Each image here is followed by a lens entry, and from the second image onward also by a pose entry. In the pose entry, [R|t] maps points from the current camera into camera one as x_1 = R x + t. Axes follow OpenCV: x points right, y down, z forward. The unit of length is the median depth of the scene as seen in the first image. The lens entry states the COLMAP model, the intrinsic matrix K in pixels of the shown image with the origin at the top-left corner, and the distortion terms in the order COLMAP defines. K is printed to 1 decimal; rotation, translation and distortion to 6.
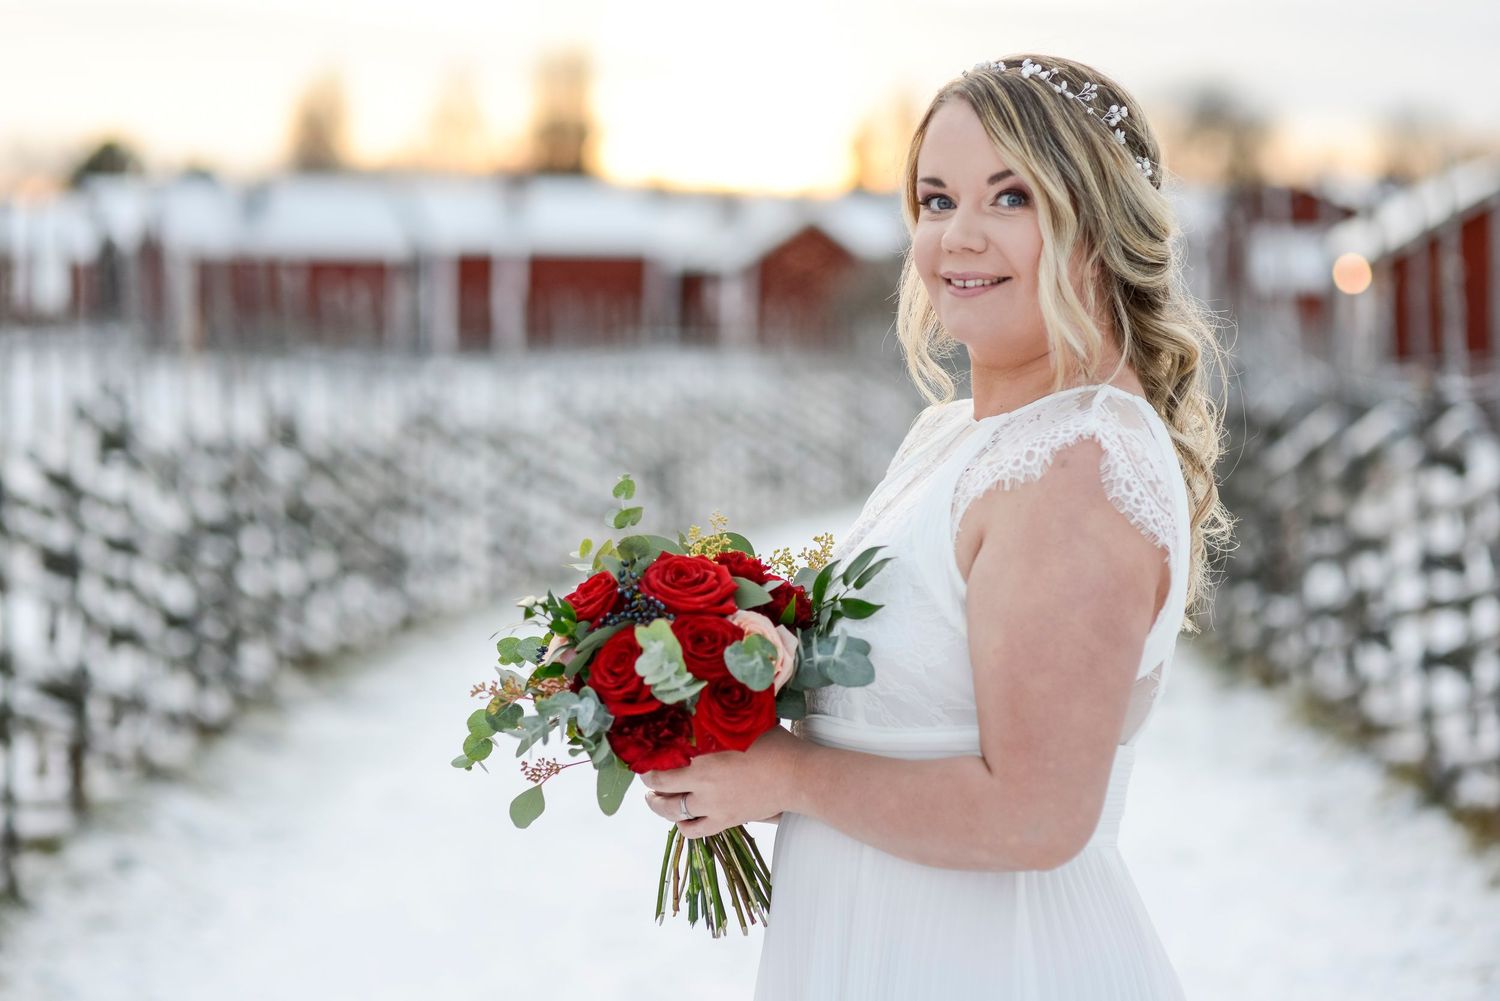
lens RADIAL K [[3666.6, 0, 817.1], [0, 3666.6, 499.4], [0, 0, 1]] dist [0.009132, 0.044366]
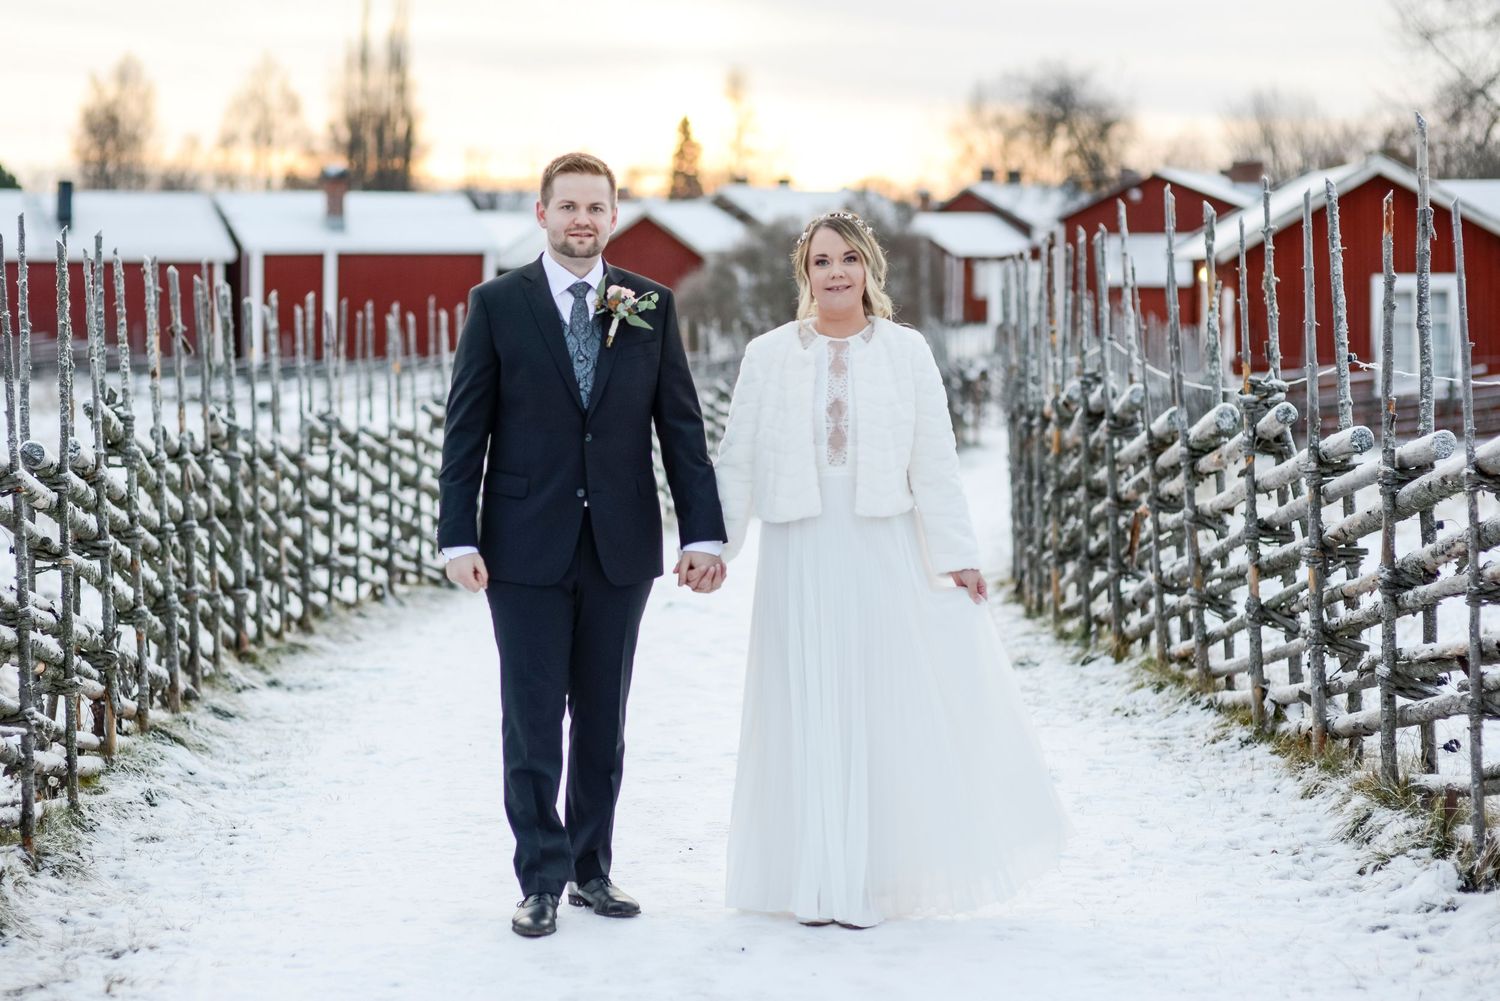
lens RADIAL K [[3978.3, 0, 646.5], [0, 3978.3, 500.3], [0, 0, 1]] dist [-0.007664, -0.406849]
pose [[0.999935, -0.011088, 0.002747, -0.025294], [0.011101, 0.999927, -0.004687, 0.008838], [-0.002695, 0.004717, 0.999985, -0.217727]]
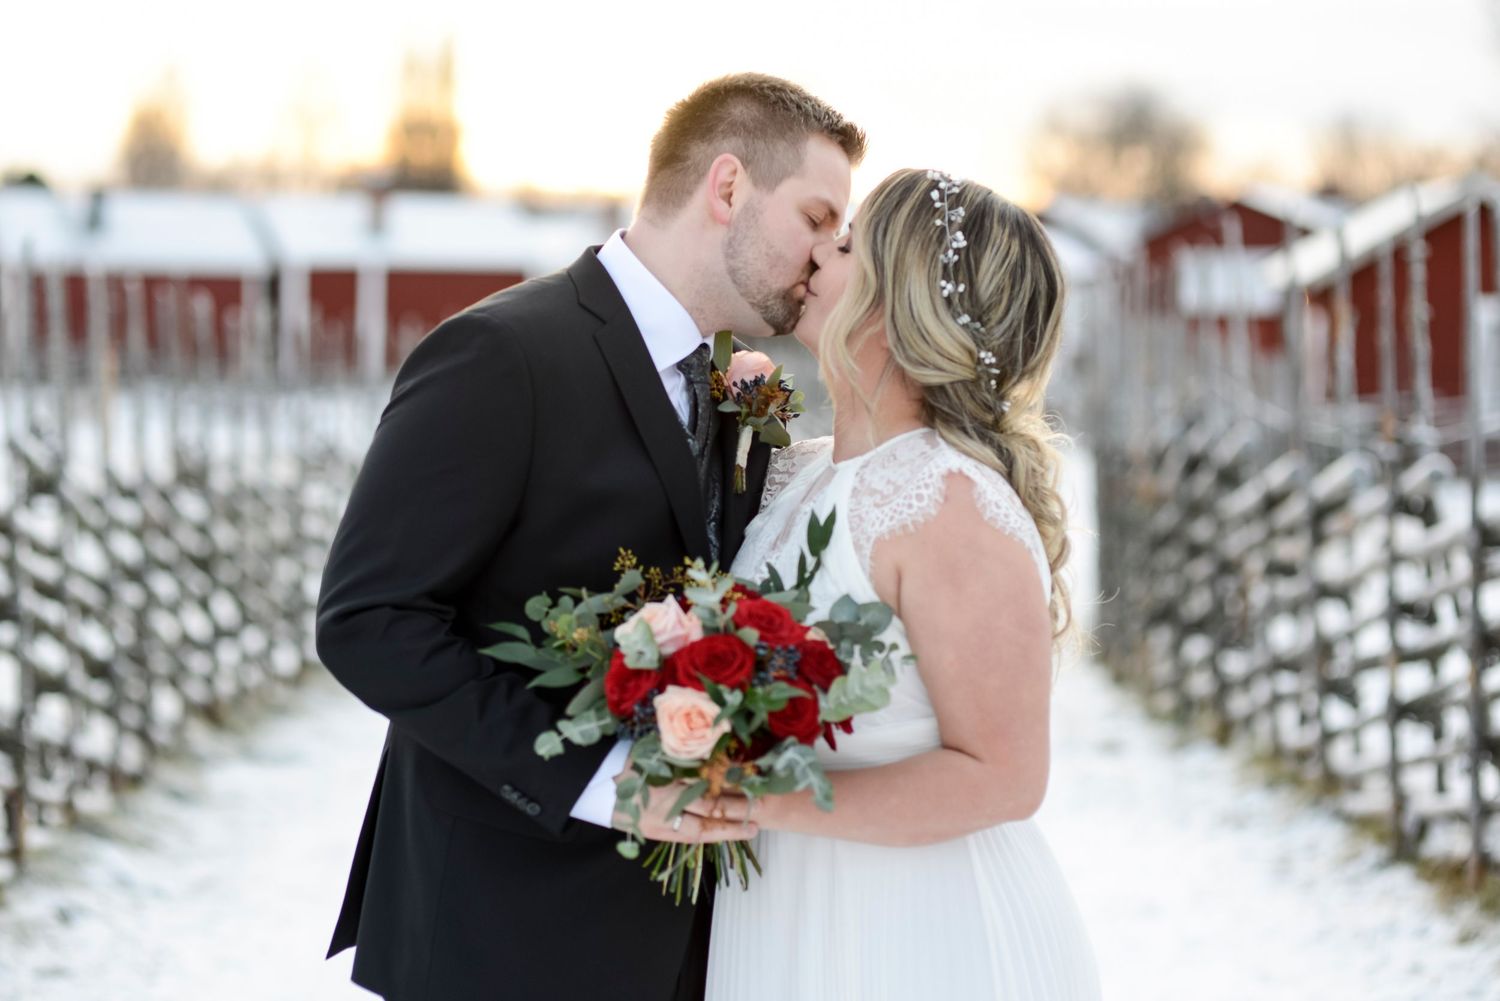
lens RADIAL K [[4049.1, 0, 711.0], [0, 4049.1, 501.4], [0, 0, 1]] dist [-0.012113, -0.312176]
pose [[0.999985, 0.003323, 0.004296, -0.016799], [-0.003284, 0.999954, -0.009061, -0.001514], [-0.004326, 0.009047, 0.999950, -0.064807]]
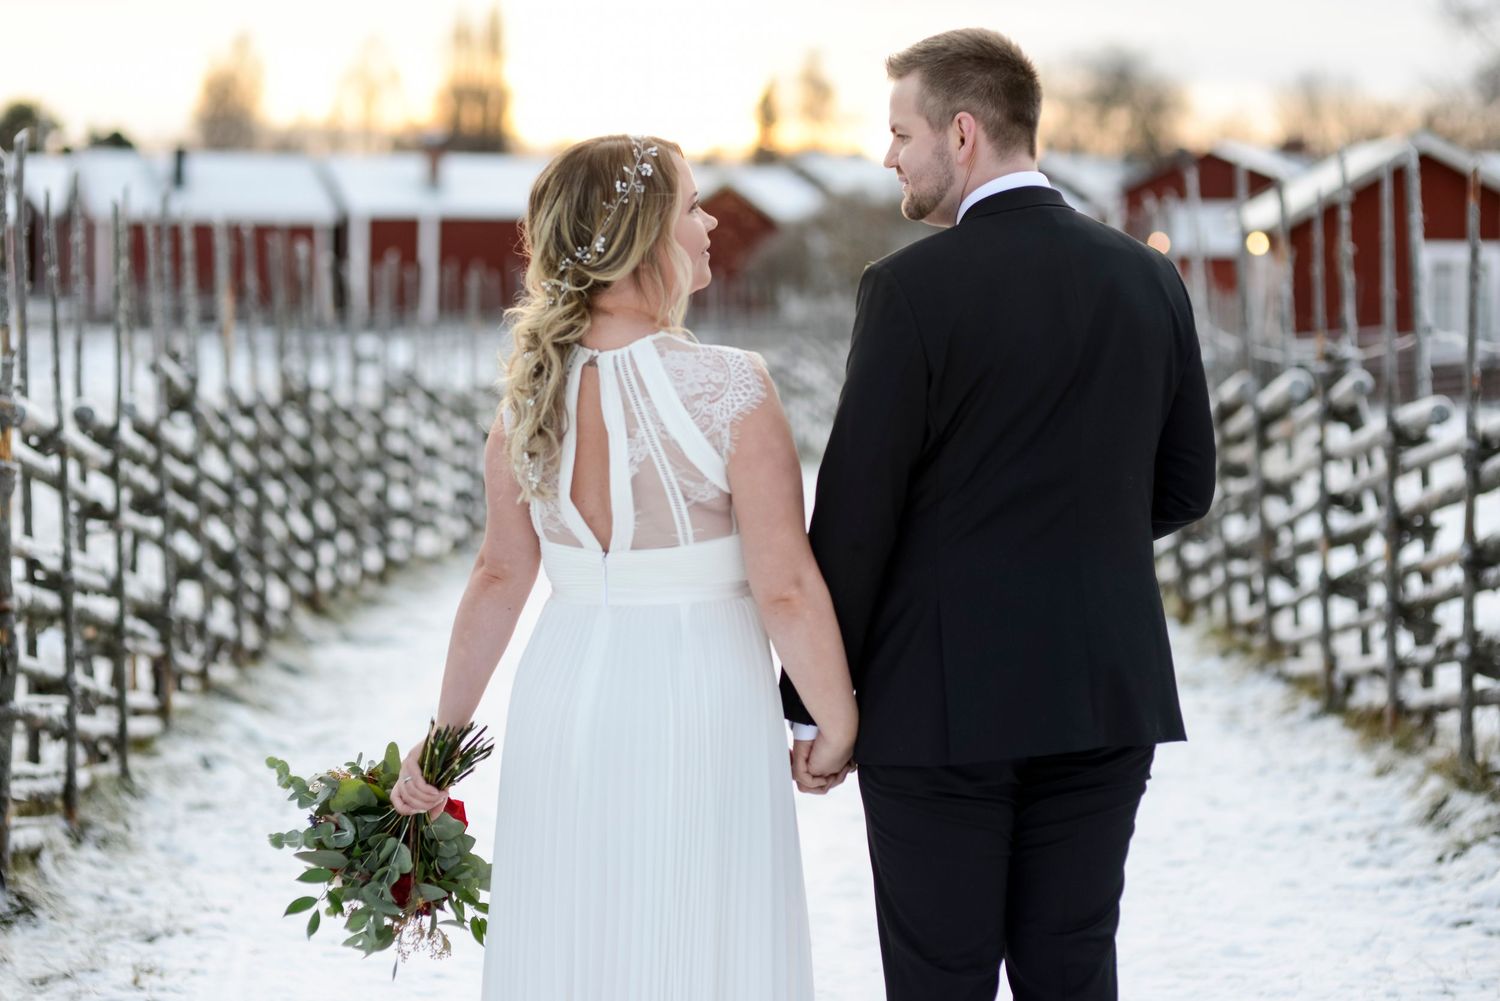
lens RADIAL K [[3695.1, 0, 749.4], [0, 3695.1, 499.9], [0, 0, 1]] dist [0.009071, -0.784621]
pose [[0.999962, -0.001389, 0.008600, -0.021089], [0.001307, 0.999954, 0.009450, 0.004029], [-0.008613, -0.009438, 0.999918, -0.135318]]
